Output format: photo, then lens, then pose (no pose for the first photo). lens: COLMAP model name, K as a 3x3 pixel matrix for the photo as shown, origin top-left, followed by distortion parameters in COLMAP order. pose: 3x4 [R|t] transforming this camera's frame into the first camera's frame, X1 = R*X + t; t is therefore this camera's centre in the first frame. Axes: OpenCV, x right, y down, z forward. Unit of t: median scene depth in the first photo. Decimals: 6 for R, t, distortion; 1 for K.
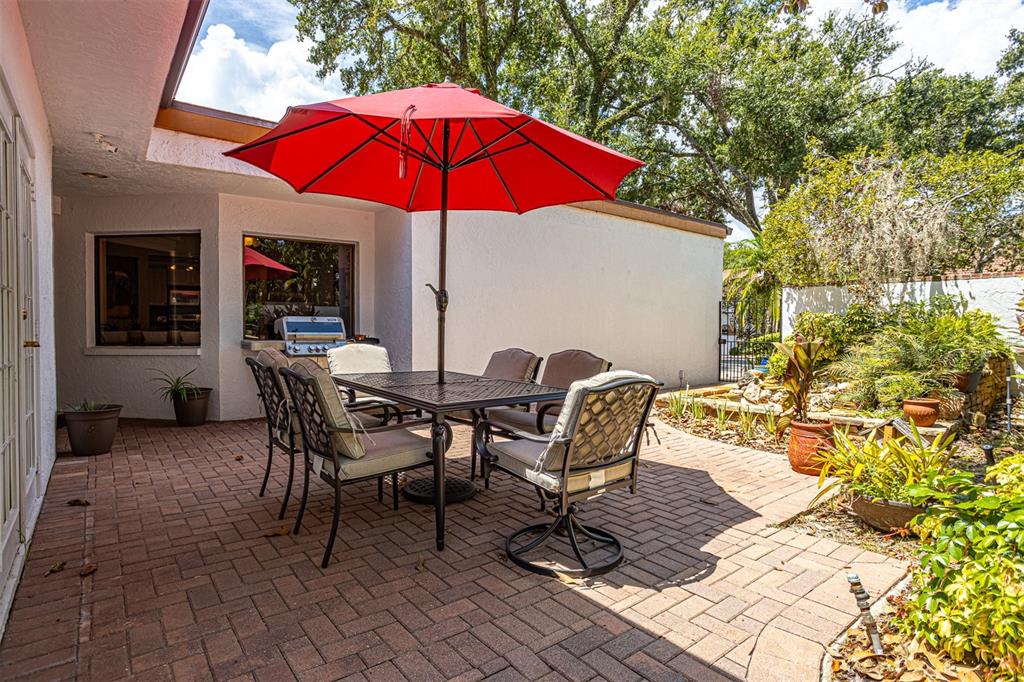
lens RADIAL K [[539.3, 0, 518.3], [0, 539.3, 335.0], [0, 0, 1]] dist [-0.054430, 0.037202]
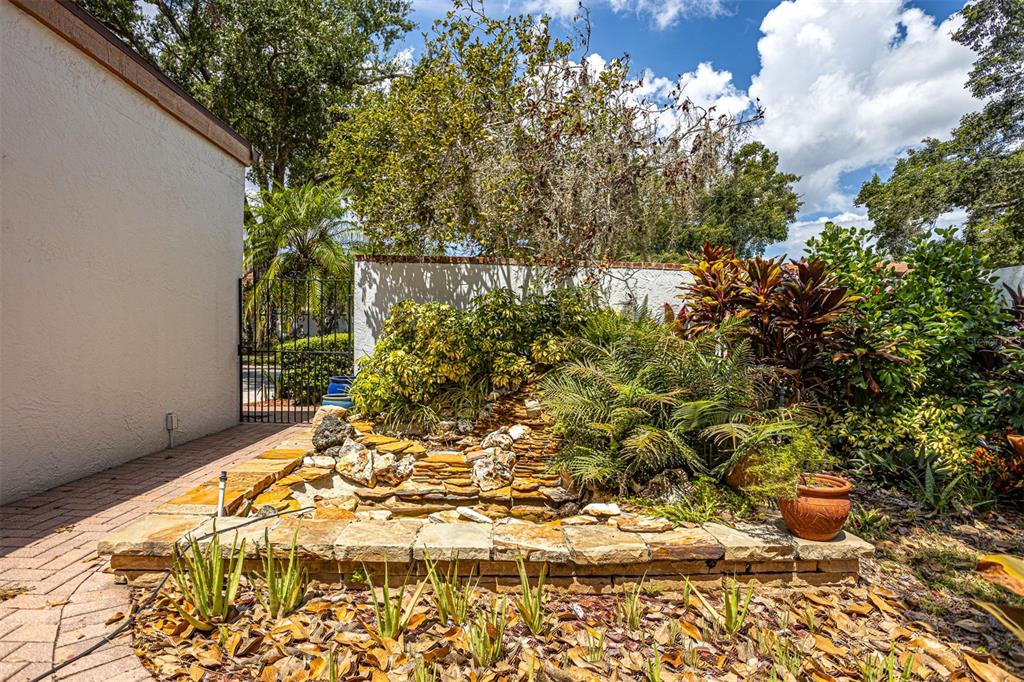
lens RADIAL K [[539.3, 0, 518.3], [0, 539.3, 335.0], [0, 0, 1]] dist [-0.054430, 0.037202]
pose [[0.597536, -0.009551, 0.801785, 0.113400], [0.005085, 0.999954, 0.008122, -0.008860], [-0.801826, -0.000776, 0.597557, 0.487505]]
